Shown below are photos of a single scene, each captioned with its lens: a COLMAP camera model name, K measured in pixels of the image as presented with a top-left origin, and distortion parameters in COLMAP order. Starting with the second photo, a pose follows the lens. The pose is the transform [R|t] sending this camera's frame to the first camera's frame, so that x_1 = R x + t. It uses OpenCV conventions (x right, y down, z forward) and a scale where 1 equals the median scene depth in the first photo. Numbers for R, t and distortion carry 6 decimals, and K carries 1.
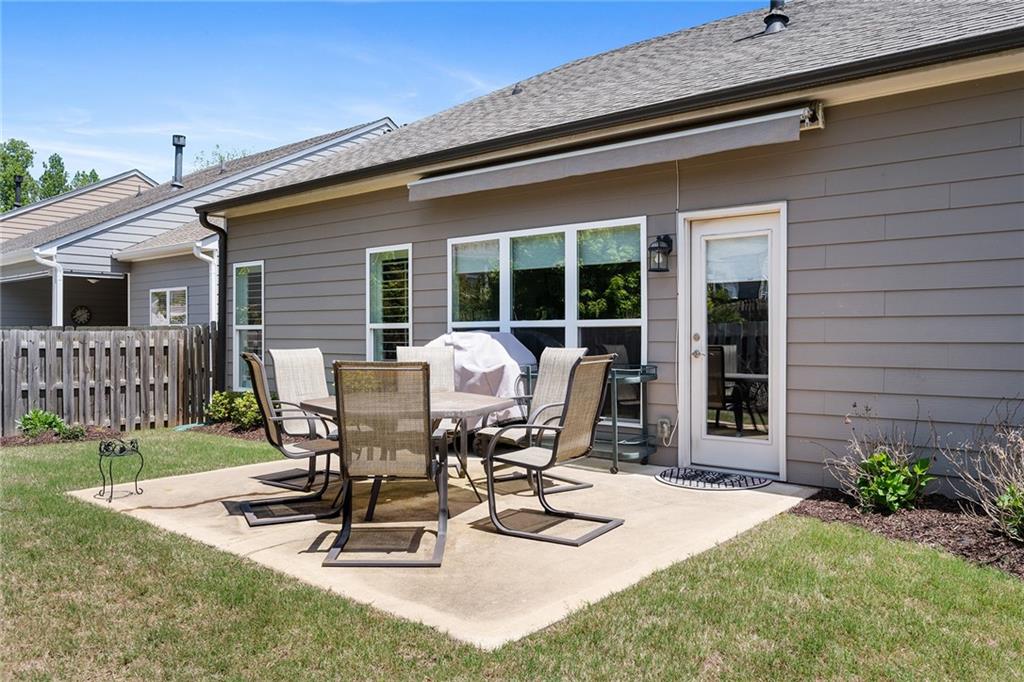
lens RADIAL K [[761.6, 0, 512.0], [0, 761.6, 341.0], [0, 0, 1]] dist [-0.007454, -0.001576]
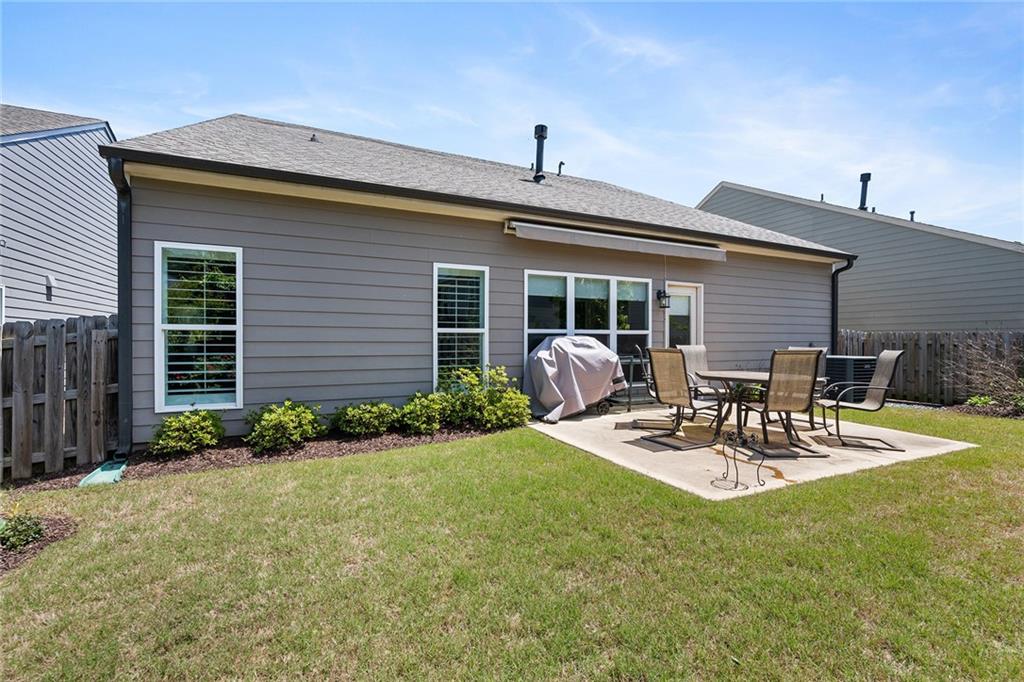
lens RADIAL K [[430.9, 0, 512.0], [0, 430.9, 341.0], [0, 0, 1]] dist [-0.000679, -0.000123]
pose [[0.433974, -0.003809, 0.900918, -0.924056], [0.003102, 0.999991, 0.002734, -0.005636], [-0.900920, 0.001608, 0.433982, 0.777839]]
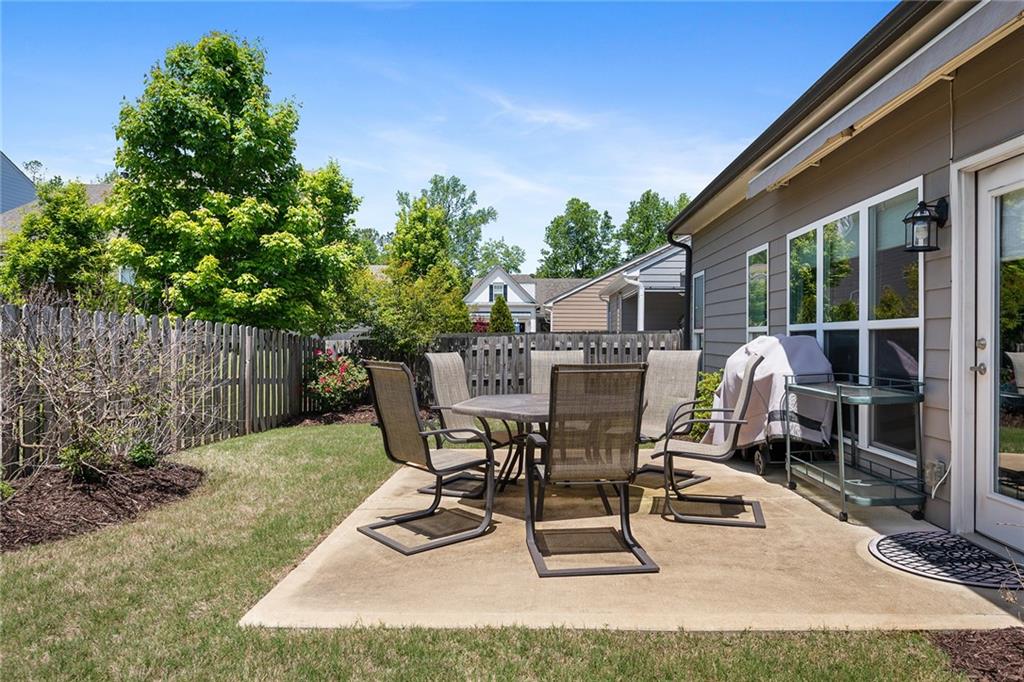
lens RADIAL K [[672.9, 0, 535.5], [0, 672.9, 338.3], [0, 0, 1]] dist [-0.007236, -0.000494]
pose [[0.629473, 0.002749, -0.777017, 0.407129], [-0.007273, 0.999971, -0.002354, -0.004892], [0.776988, 0.007133, 0.629475, 0.291315]]
